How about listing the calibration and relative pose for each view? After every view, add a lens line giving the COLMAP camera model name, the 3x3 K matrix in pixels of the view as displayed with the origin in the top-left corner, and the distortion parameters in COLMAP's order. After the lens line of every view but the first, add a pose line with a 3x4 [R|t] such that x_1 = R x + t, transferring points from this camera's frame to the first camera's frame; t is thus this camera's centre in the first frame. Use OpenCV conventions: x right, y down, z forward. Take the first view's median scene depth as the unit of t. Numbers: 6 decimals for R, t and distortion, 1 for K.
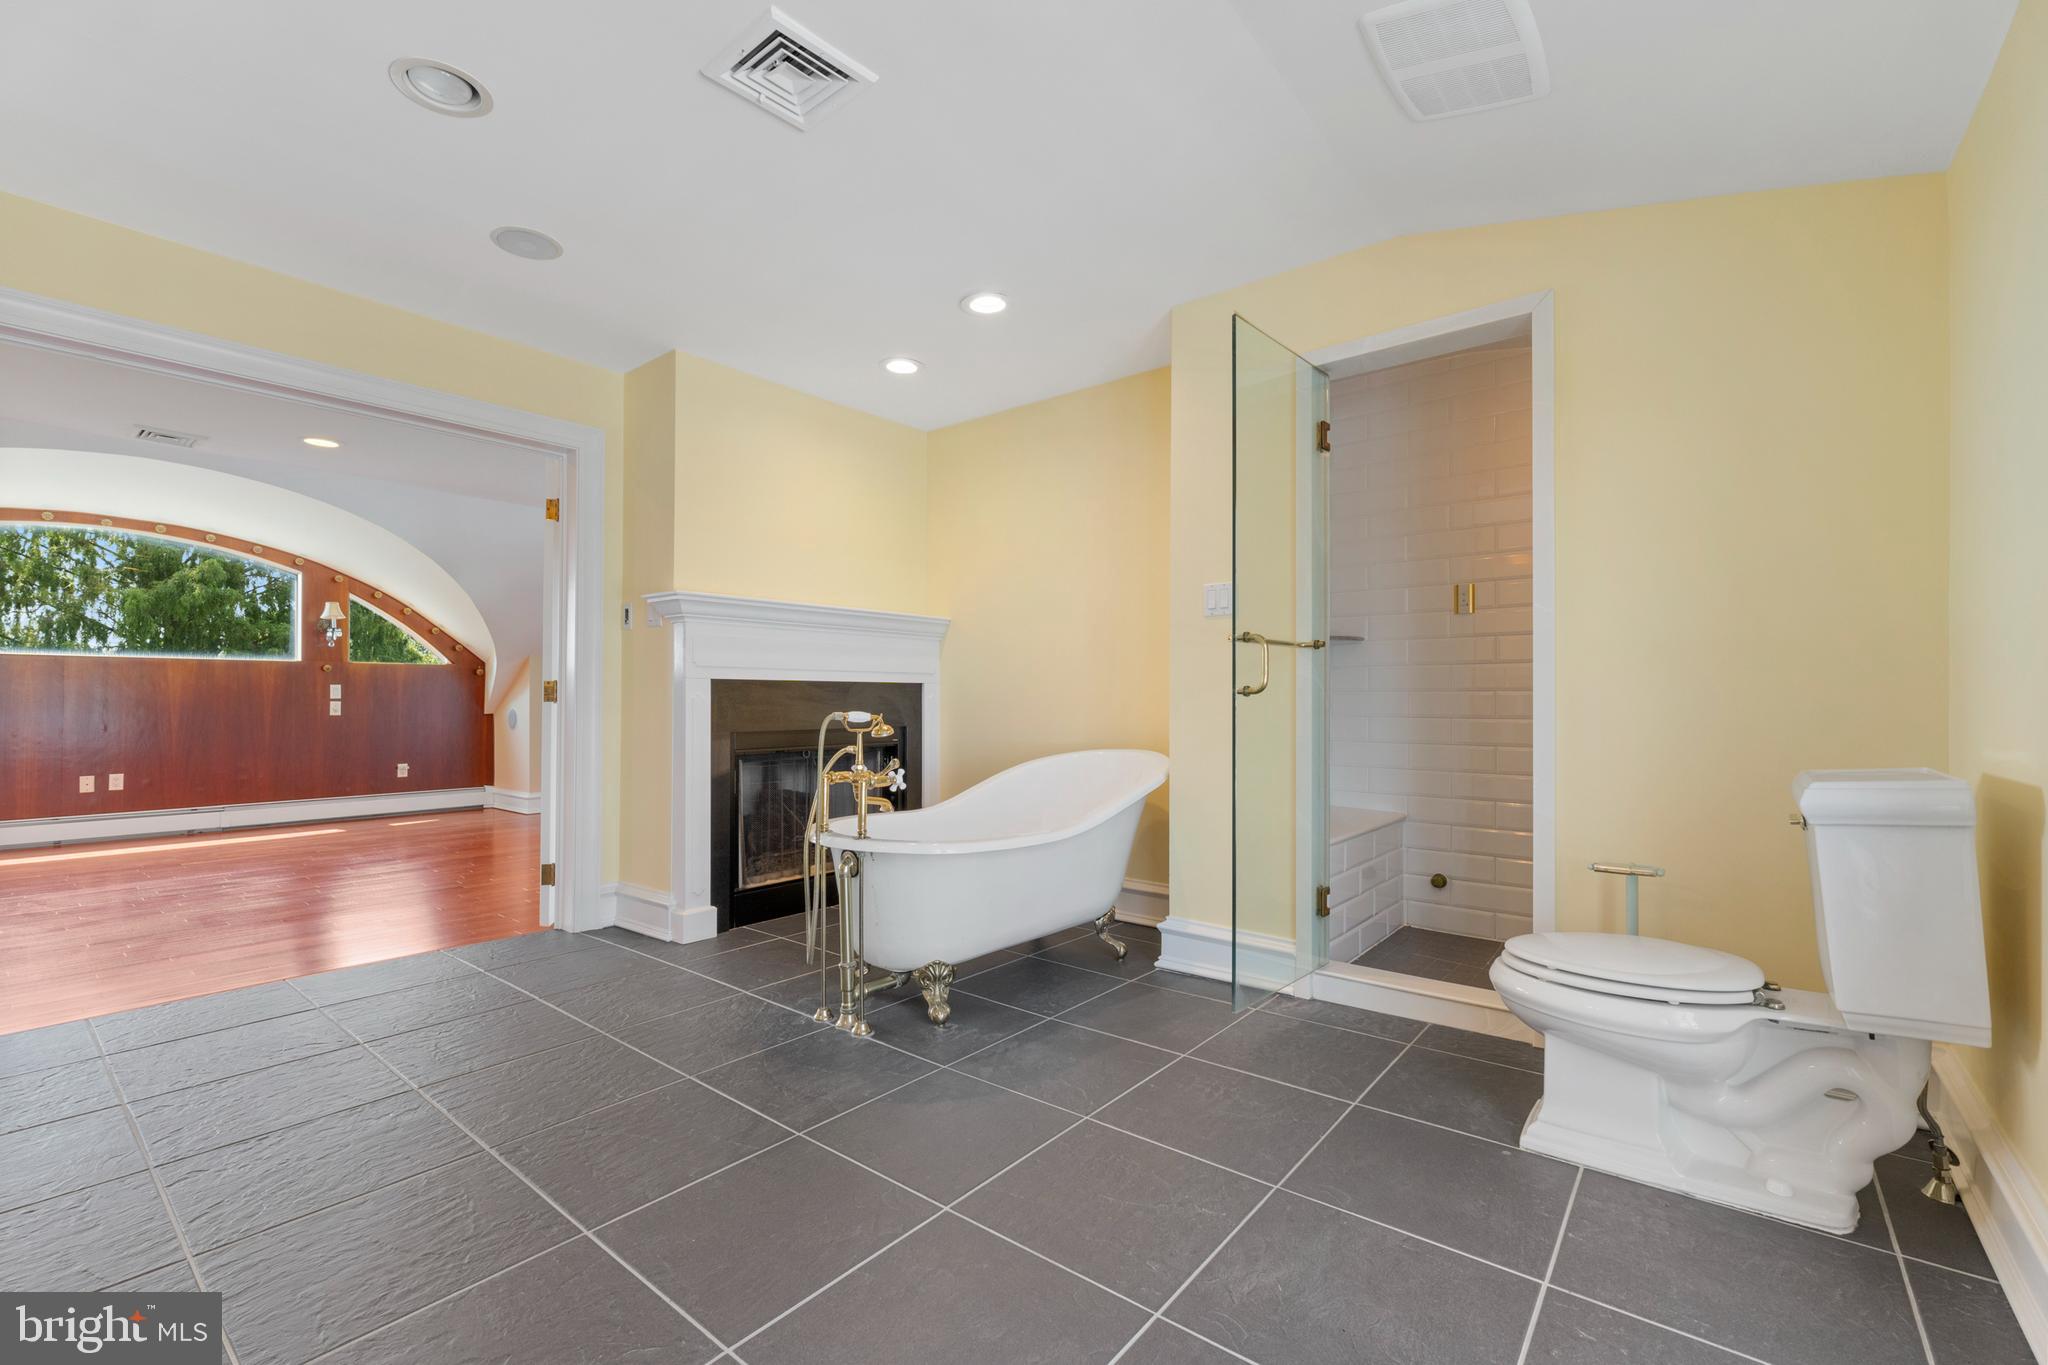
lens RADIAL K [[867.1, 0, 1025.8], [0, 867.1, 684.8], [0, 0, 1]] dist [0.006274, -0.001130]
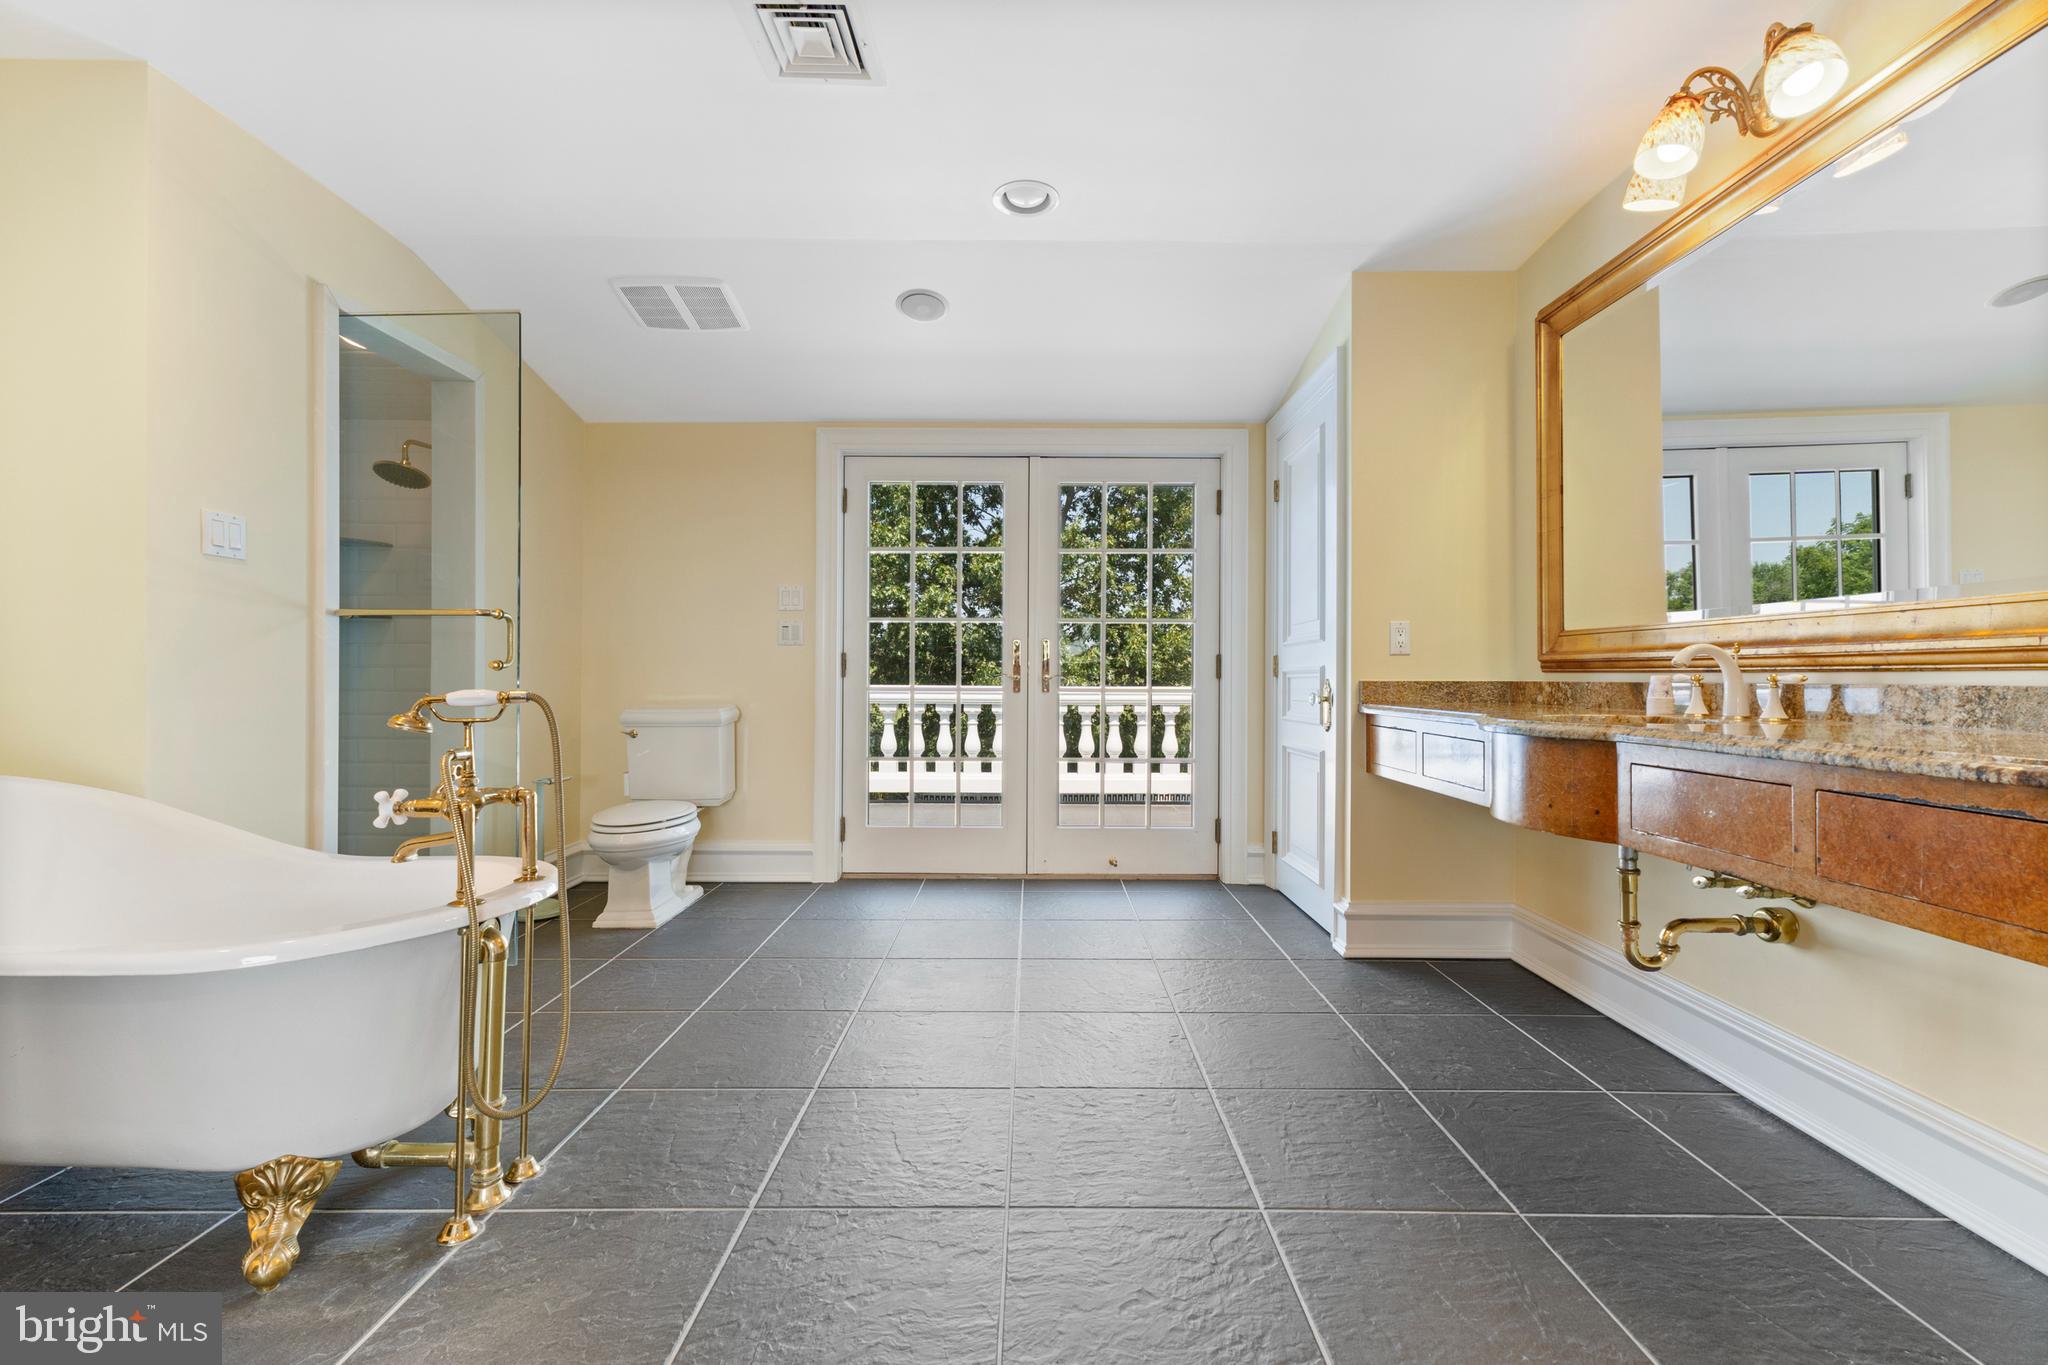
lens RADIAL K [[867.1, 0, 1032.4], [0, 867.1, 677.9], [0, 0, 1]] dist [0.006274, -0.001130]
pose [[-0.629787, 0.001841, 0.776766, -0.775668], [-0.014738, 0.999789, -0.014319, 0.023372], [-0.776628, -0.020466, -0.629627, 0.922446]]
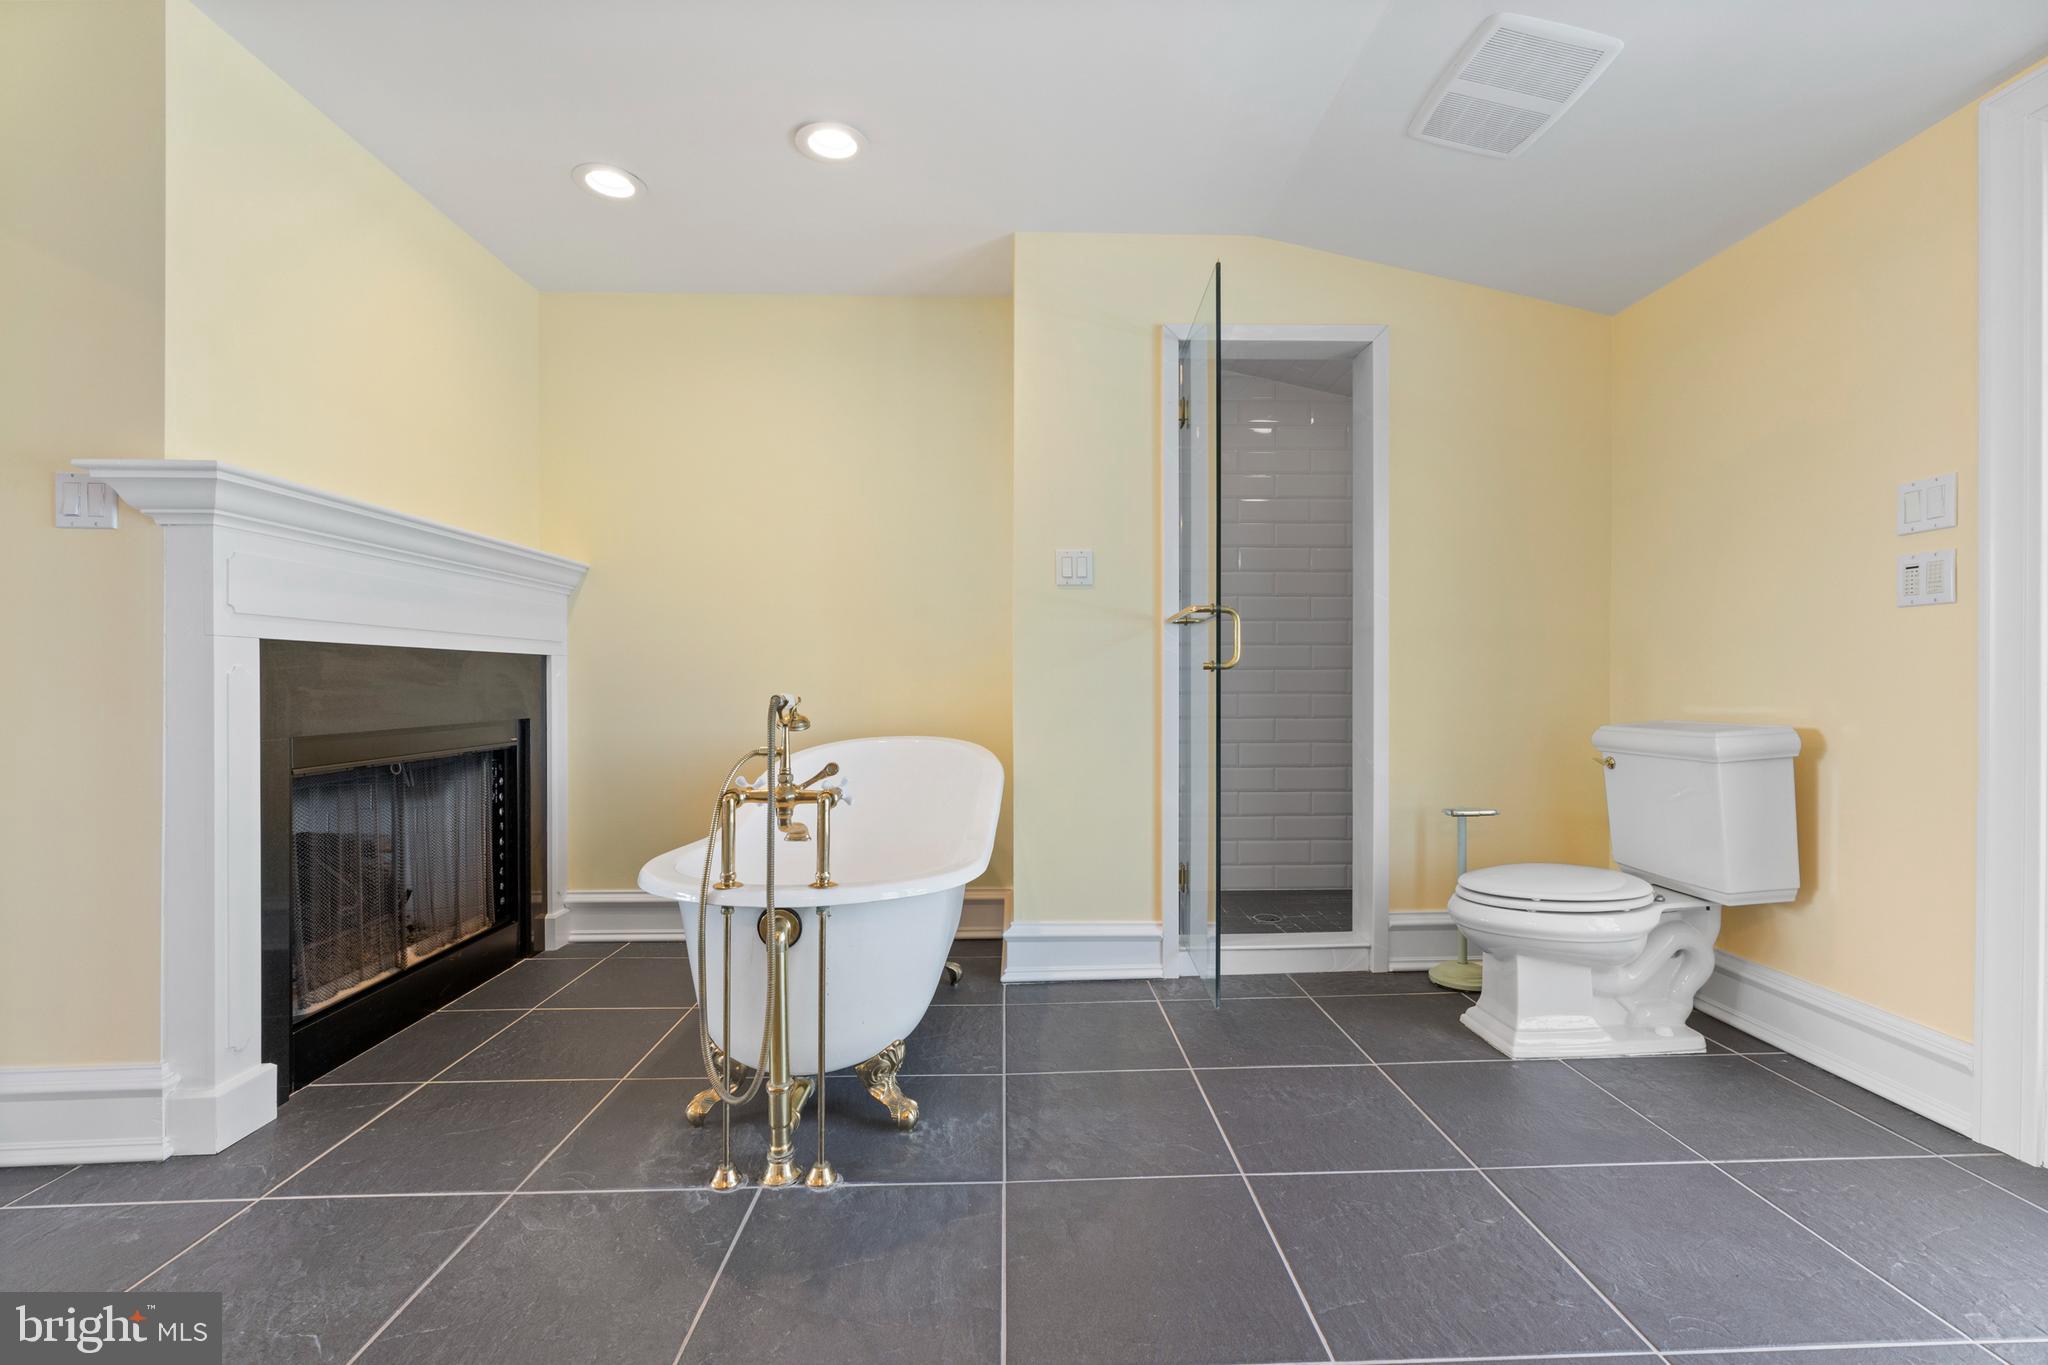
lens RADIAL K [[867.1, 0, 1038.2], [0, 867.1, 676.4], [0, 0, 1]] dist [0.006274, -0.001130]
pose [[0.755980, 0.000704, 0.654594, -0.406978], [-0.007596, 0.999942, 0.007697, 0.010351], [-0.654550, -0.010791, 0.755941, 0.328478]]
